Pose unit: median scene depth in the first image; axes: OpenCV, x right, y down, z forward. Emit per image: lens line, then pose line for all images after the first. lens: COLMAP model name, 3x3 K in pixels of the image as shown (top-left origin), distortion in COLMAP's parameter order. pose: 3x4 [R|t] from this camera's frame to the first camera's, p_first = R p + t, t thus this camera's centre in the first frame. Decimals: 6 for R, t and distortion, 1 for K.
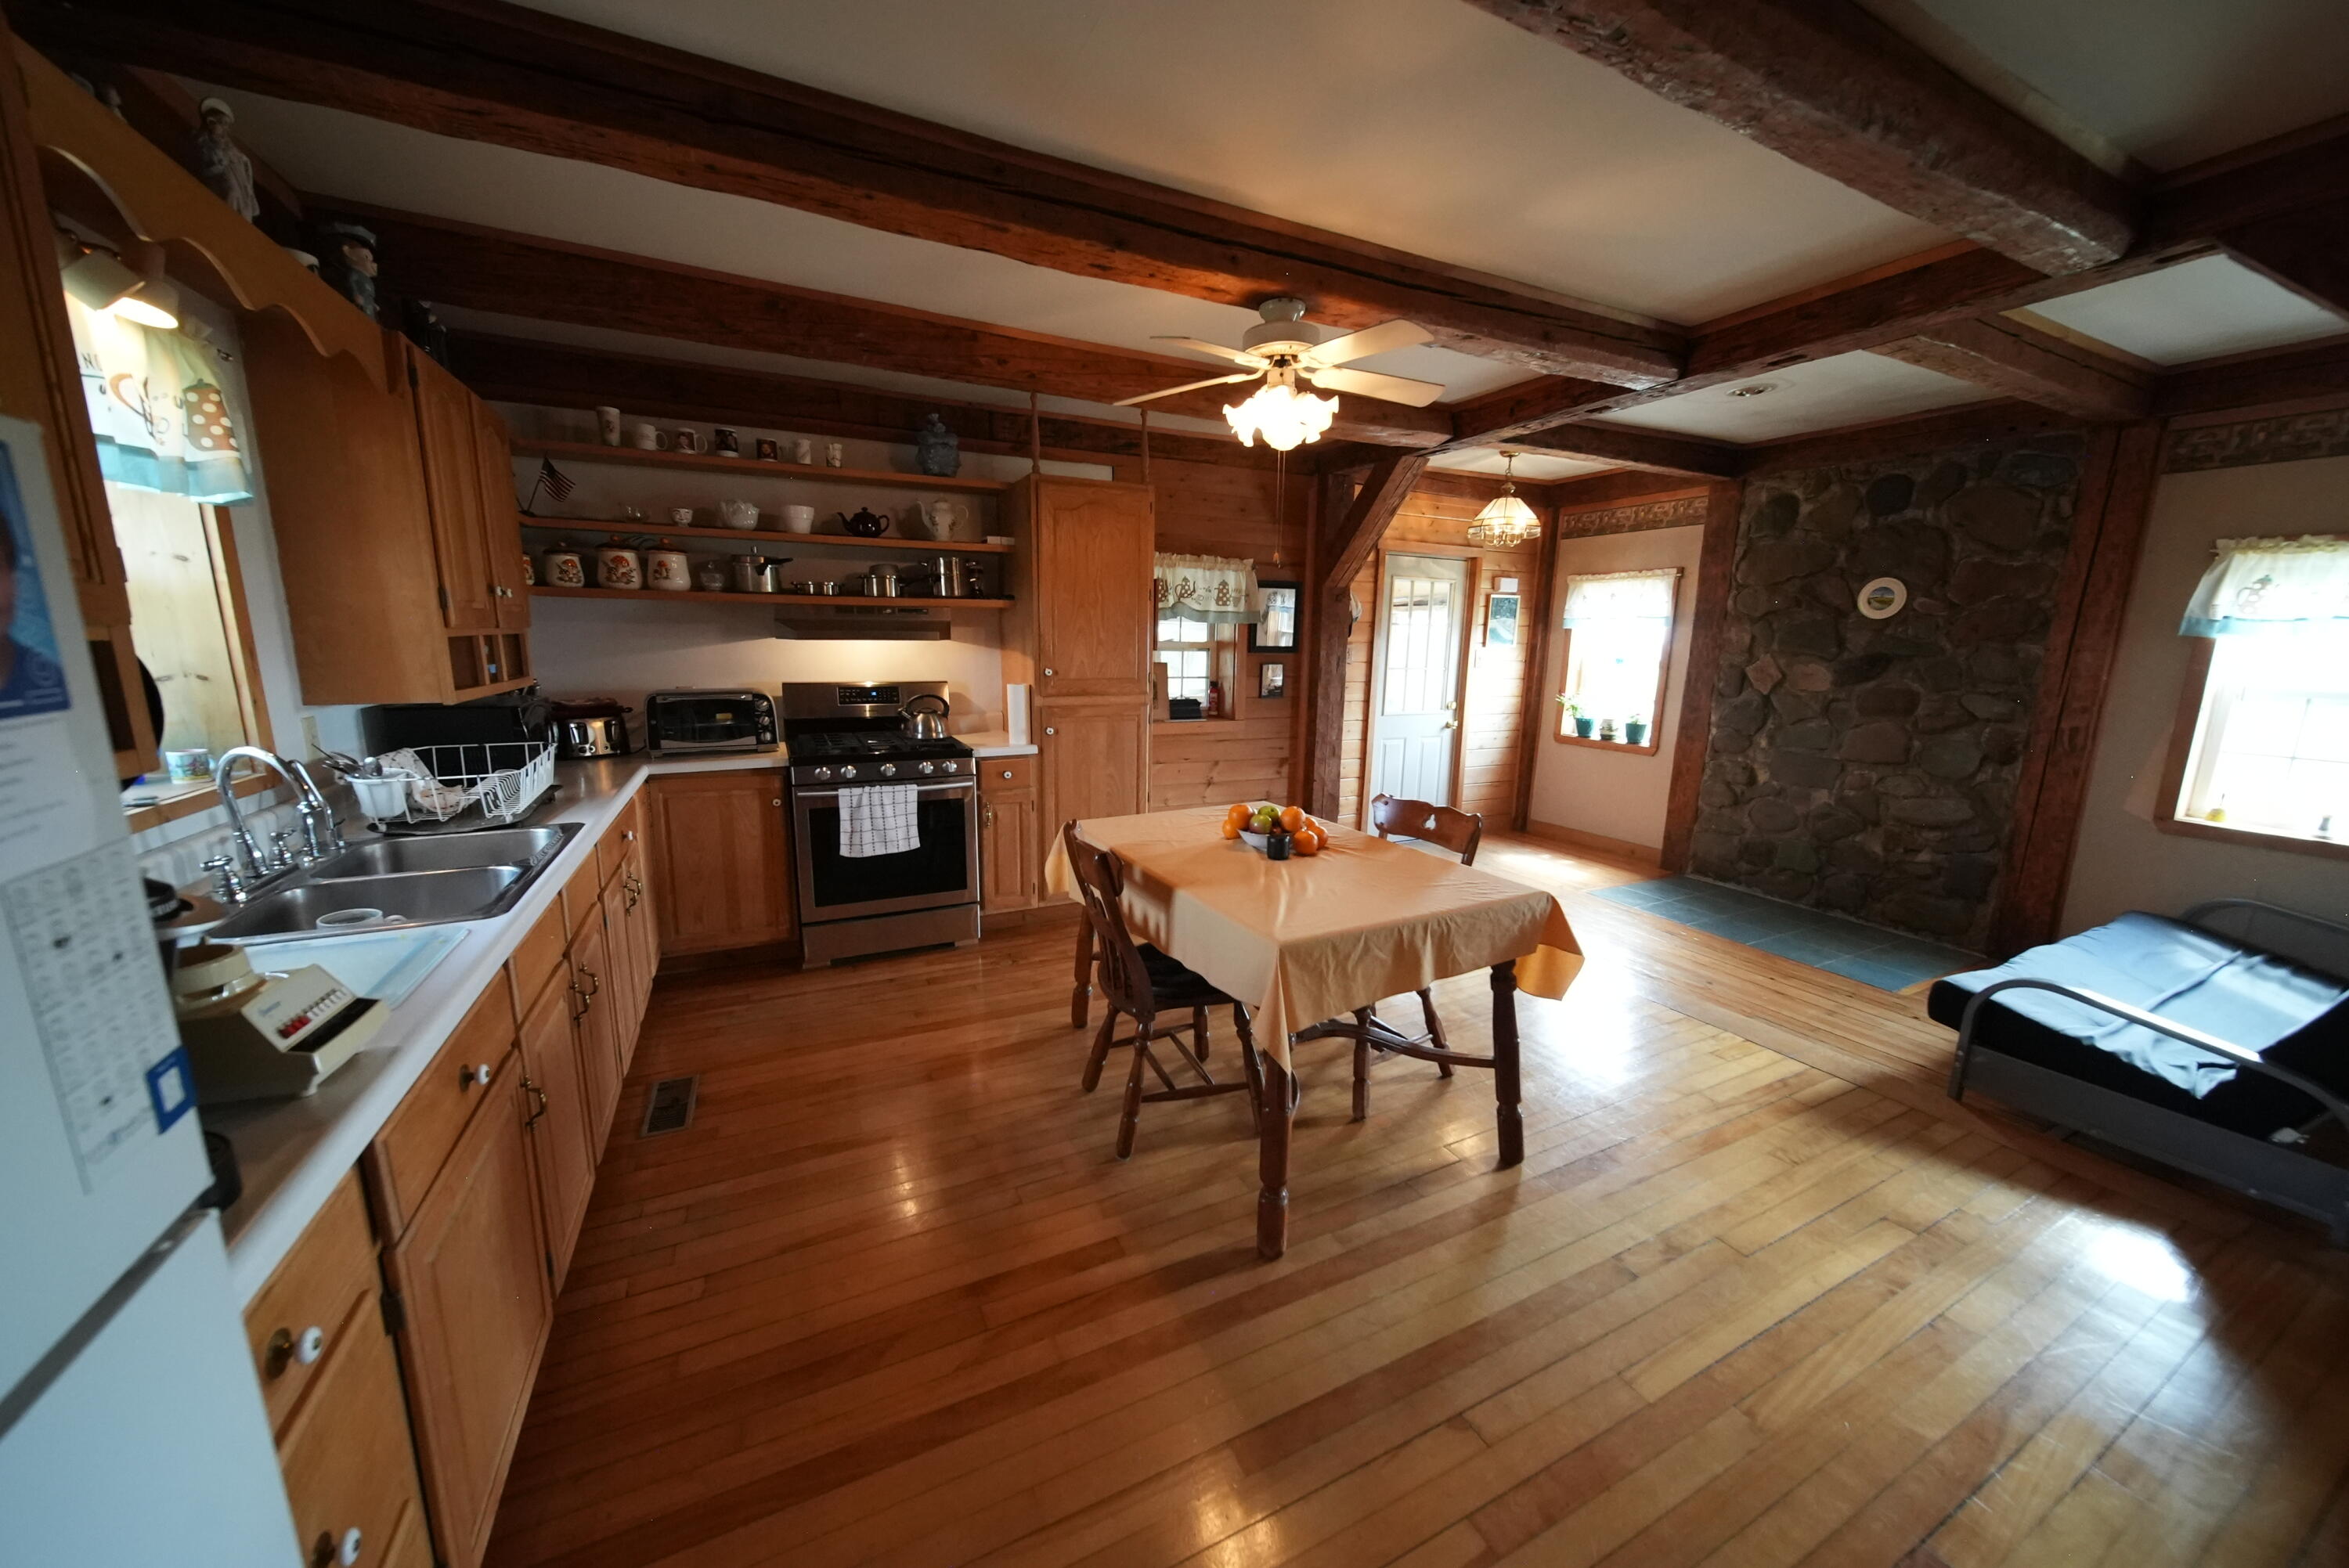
lens RADIAL K [[817.1, 0, 1170.5], [0, 817.1, 788.3], [0, 0, 1]] dist [-0.000016, -0.001716]
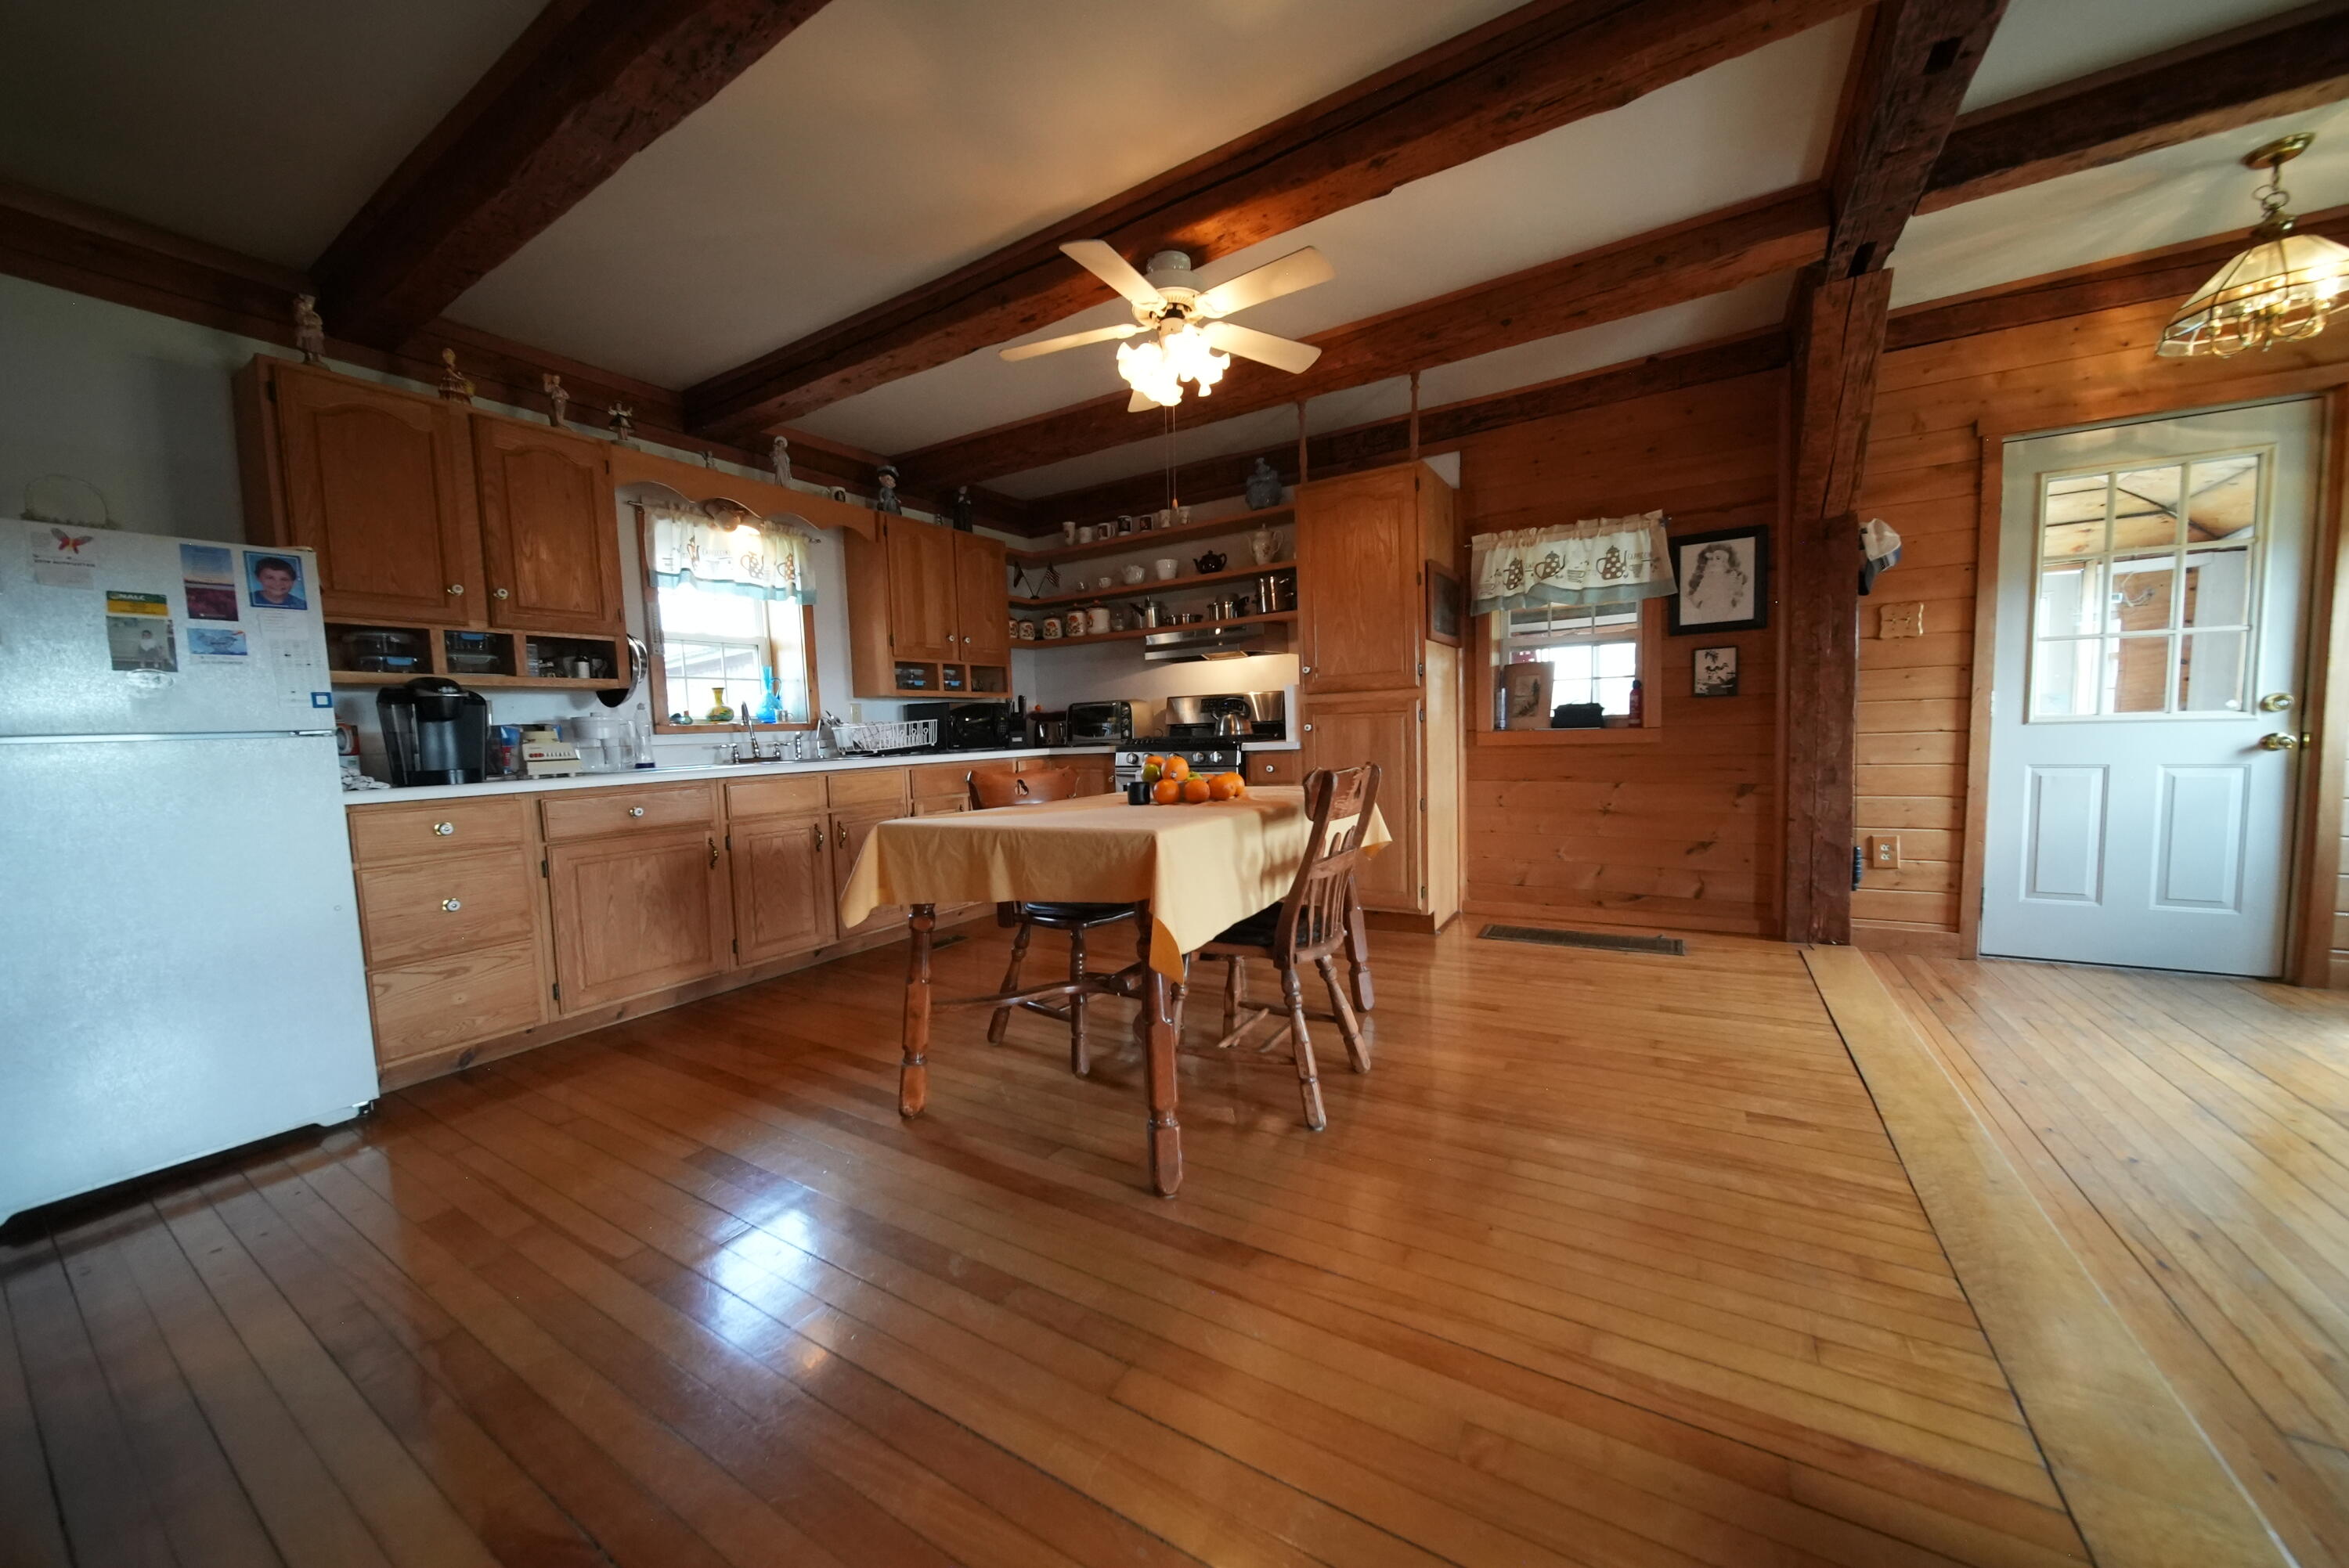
lens RADIAL K [[817.1, 0, 1176.8], [0, 817.1, 791.1], [0, 0, 1]] dist [-0.000016, -0.001716]
pose [[0.534429, 0.030935, -0.844647, 0.581145], [-0.113535, 0.992901, -0.035471, 0.058424], [0.837553, 0.114854, 0.534147, 0.303988]]
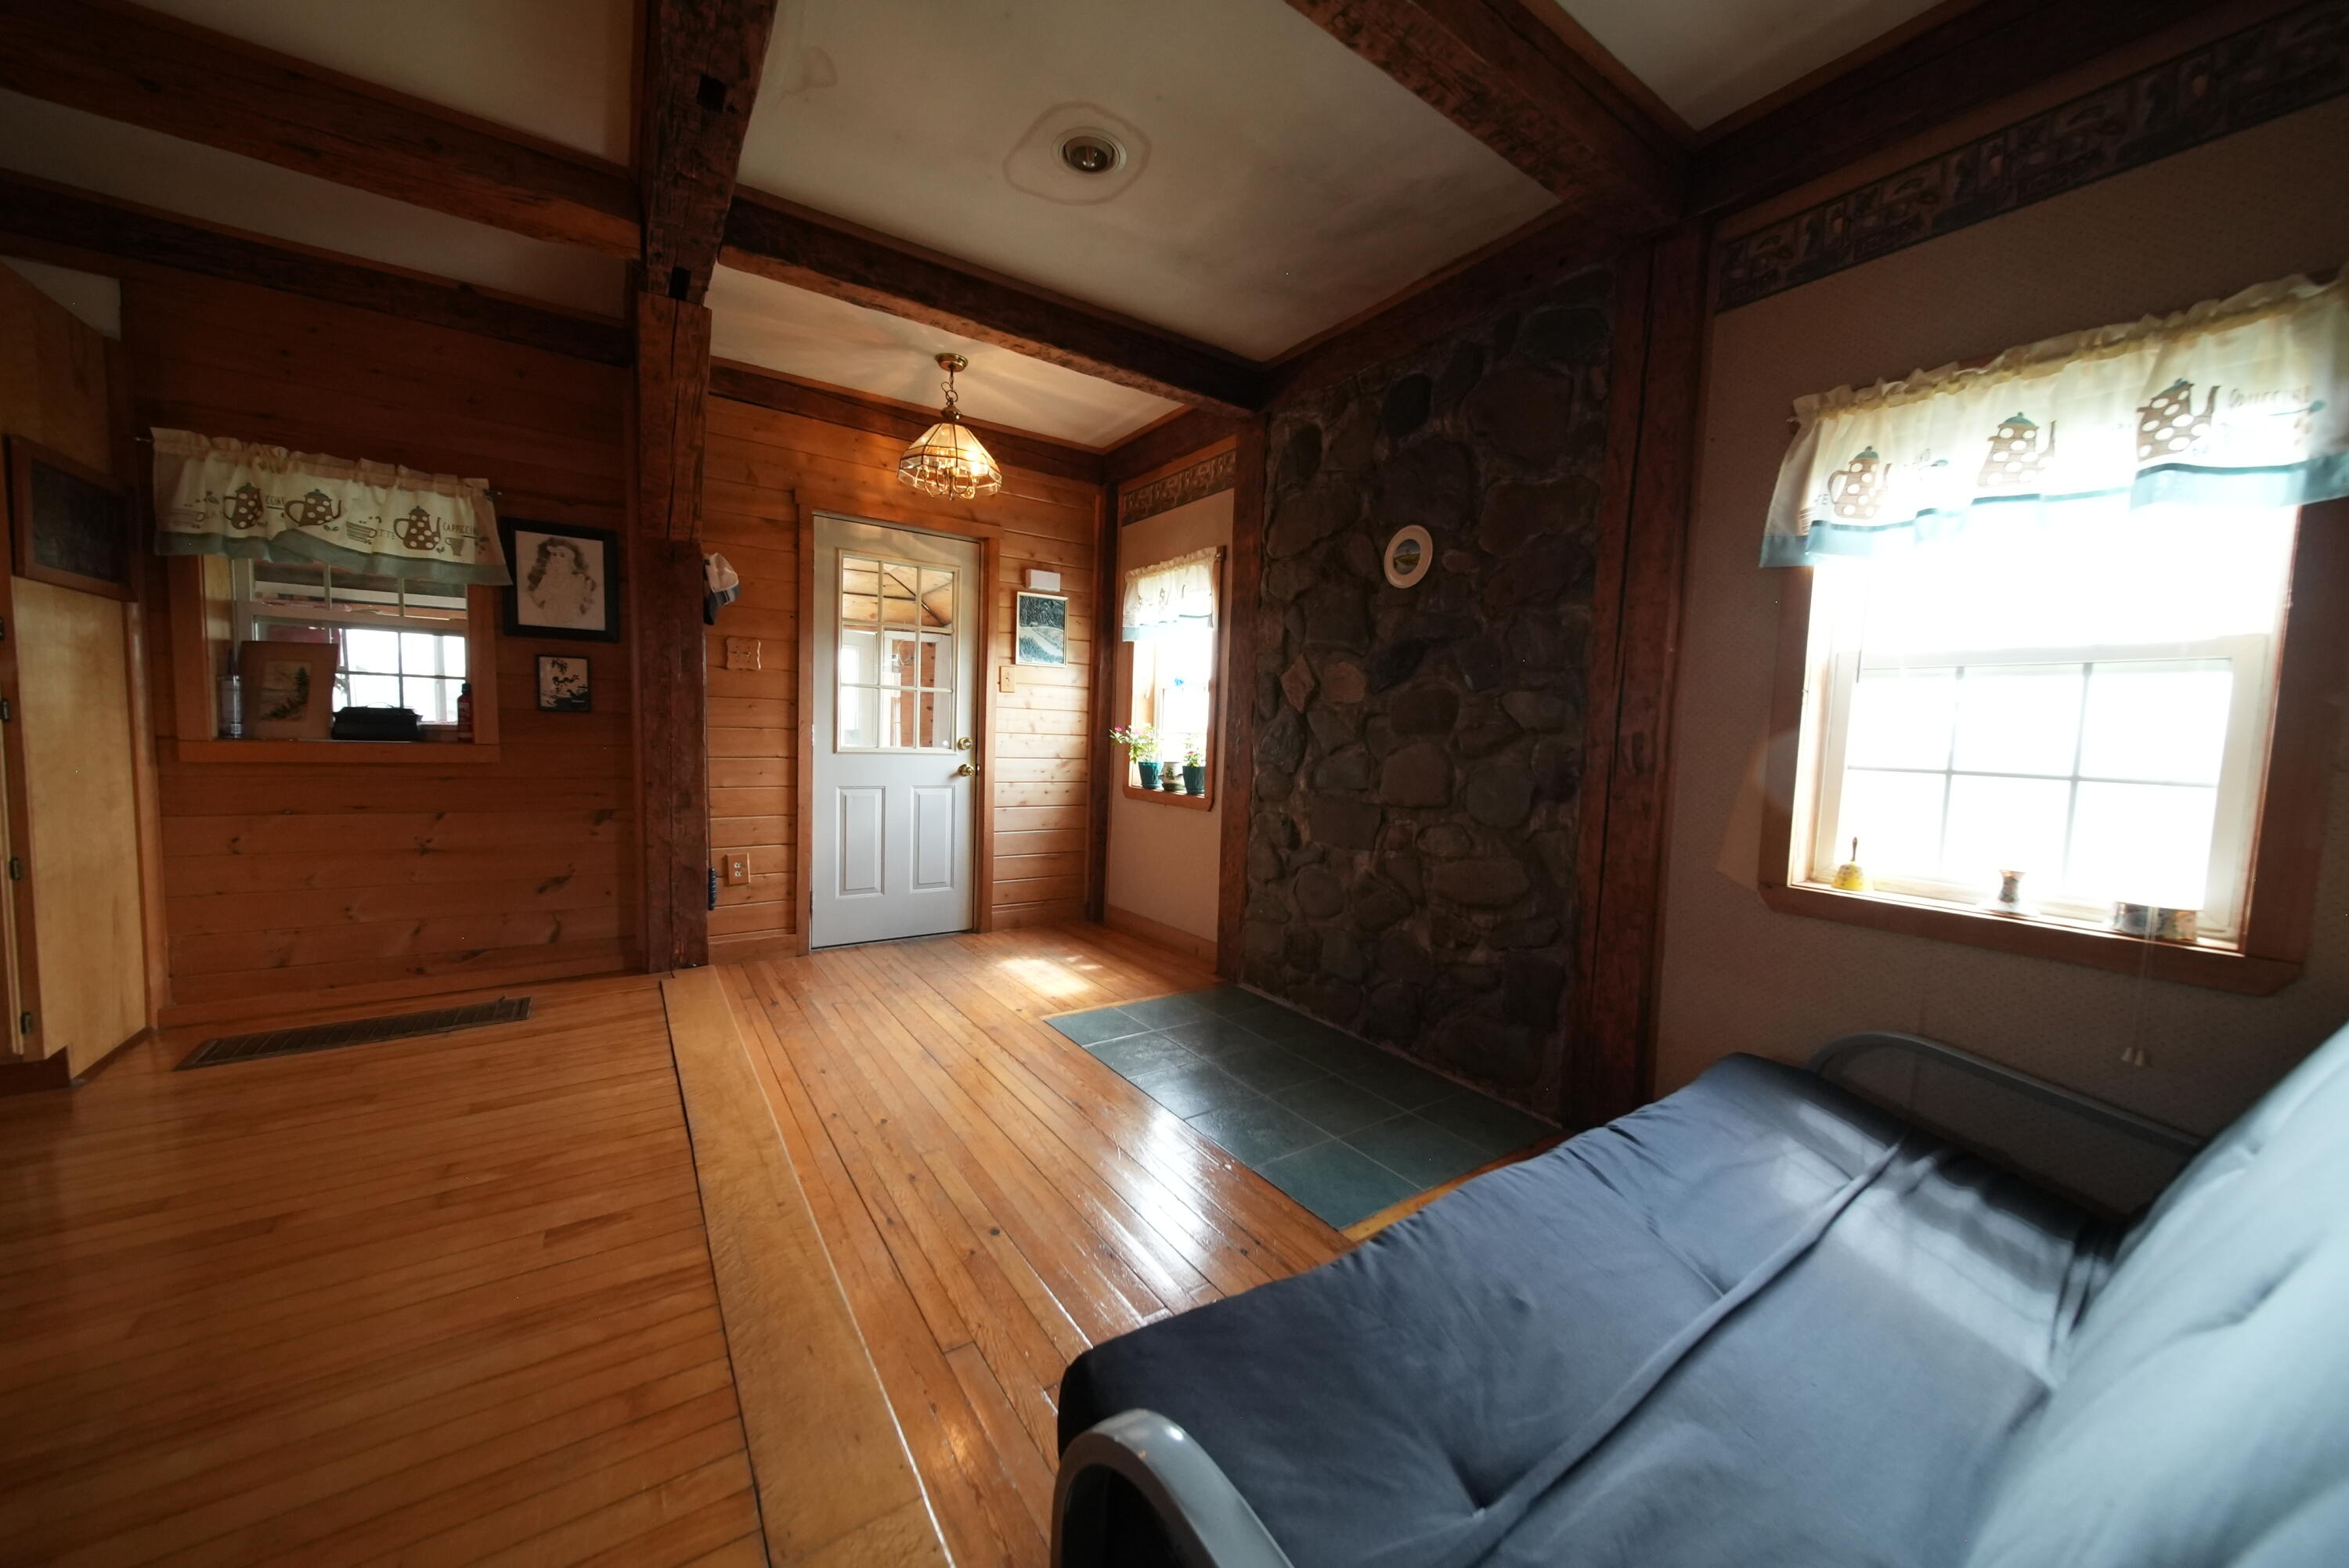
lens RADIAL K [[817.1, 0, 1167.7], [0, 817.1, 788.8], [0, 0, 1]] dist [-0.000016, -0.001716]
pose [[0.989602, 0.005788, 0.143718, 0.599557], [0.010035, 0.993977, -0.109127, 0.023791], [-0.143484, 0.109434, 0.983584, 0.409426]]
